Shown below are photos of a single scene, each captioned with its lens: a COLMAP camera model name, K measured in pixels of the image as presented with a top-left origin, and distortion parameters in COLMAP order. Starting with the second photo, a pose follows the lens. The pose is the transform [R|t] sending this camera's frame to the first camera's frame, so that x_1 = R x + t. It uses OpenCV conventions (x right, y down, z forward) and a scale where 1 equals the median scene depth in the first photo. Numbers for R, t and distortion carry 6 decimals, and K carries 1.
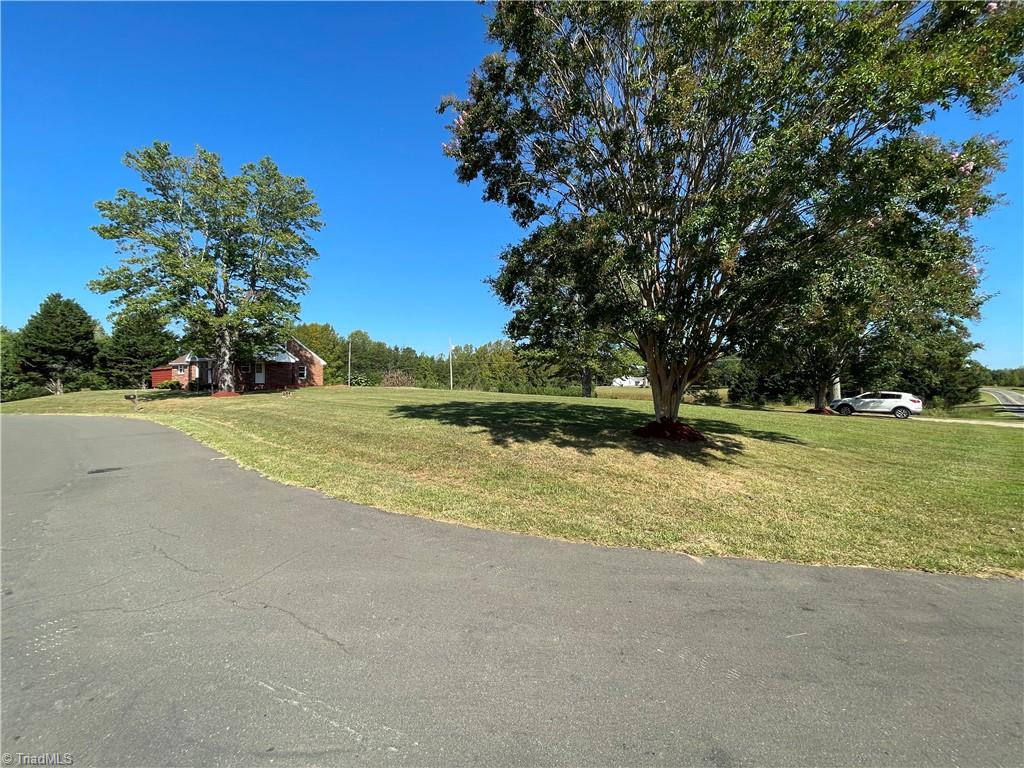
lens RADIAL K [[416.7, 0, 514.3], [0, 416.7, 384.8], [0, 0, 1]] dist [-0.001859, -0.000032]
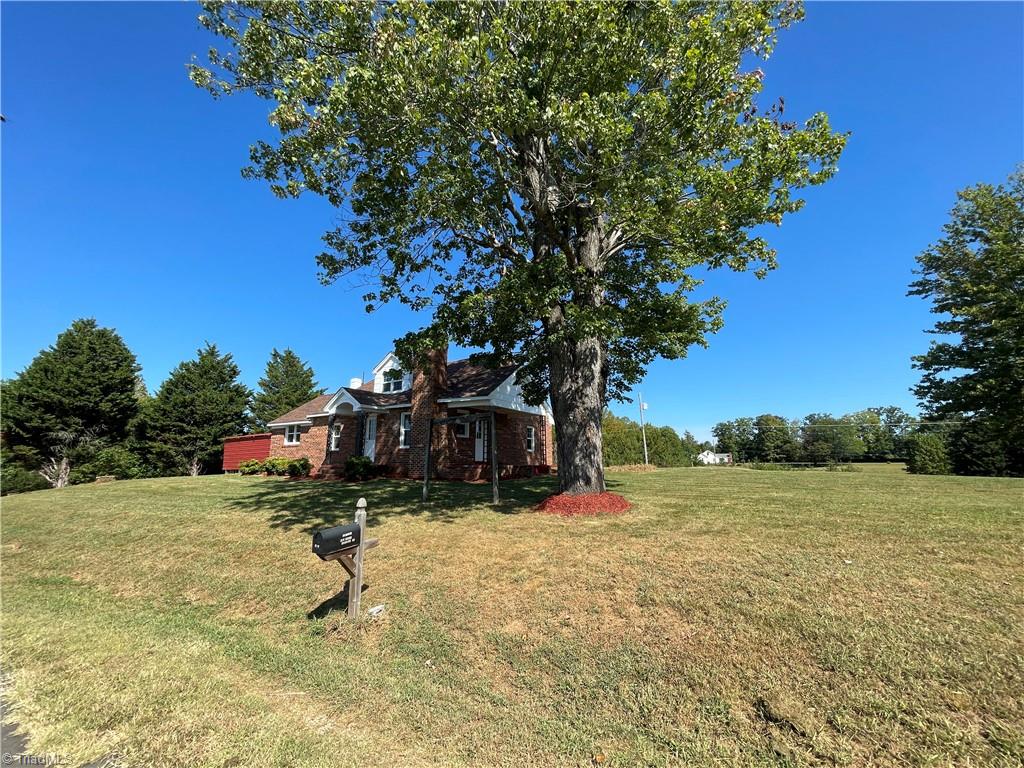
lens RADIAL K [[416.7, 0, 512.1], [0, 416.7, 382.3], [0, 0, 1]] dist [-0.001859, -0.000032]
pose [[0.999173, -0.016303, -0.037239, -0.453333], [0.008864, 0.981392, -0.191808, -0.000549], [0.039673, 0.191320, 0.980726, 0.440574]]
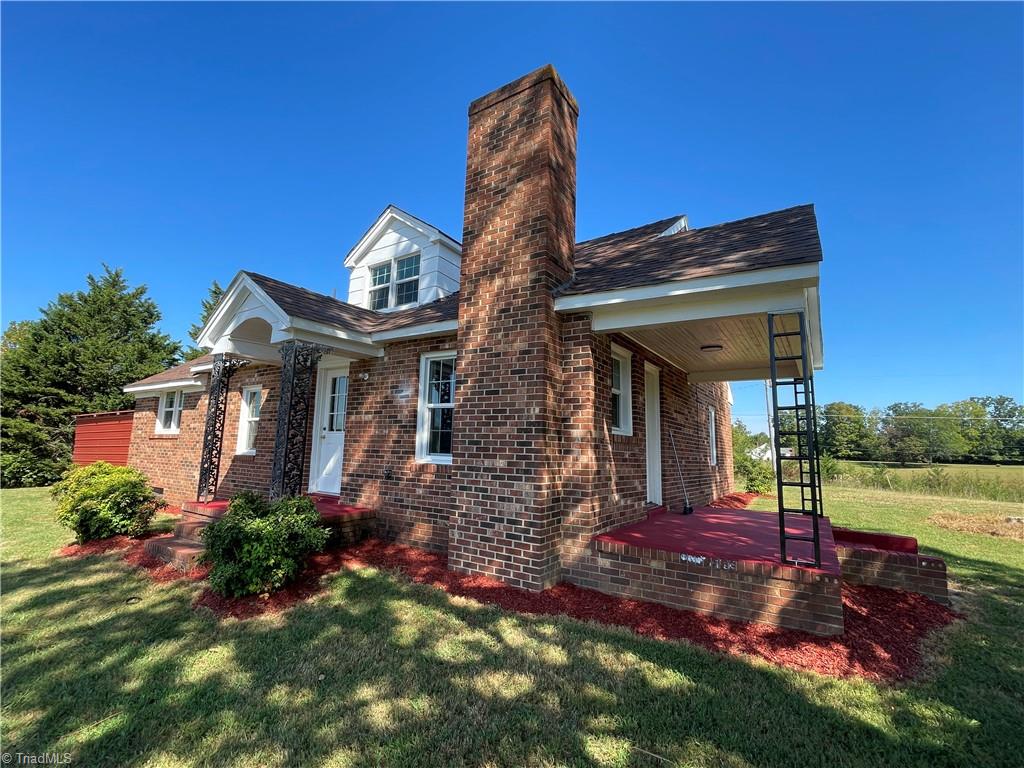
lens RADIAL K [[469.4, 0, 506.4], [0, 469.4, 381.1], [0, 0, 1]] dist [0.000864, -0.000184]
pose [[0.997477, 0.009199, -0.070387, -0.530888], [-0.019366, 0.989219, -0.145156, -0.018549], [0.068292, 0.146152, 0.986902, 0.670047]]
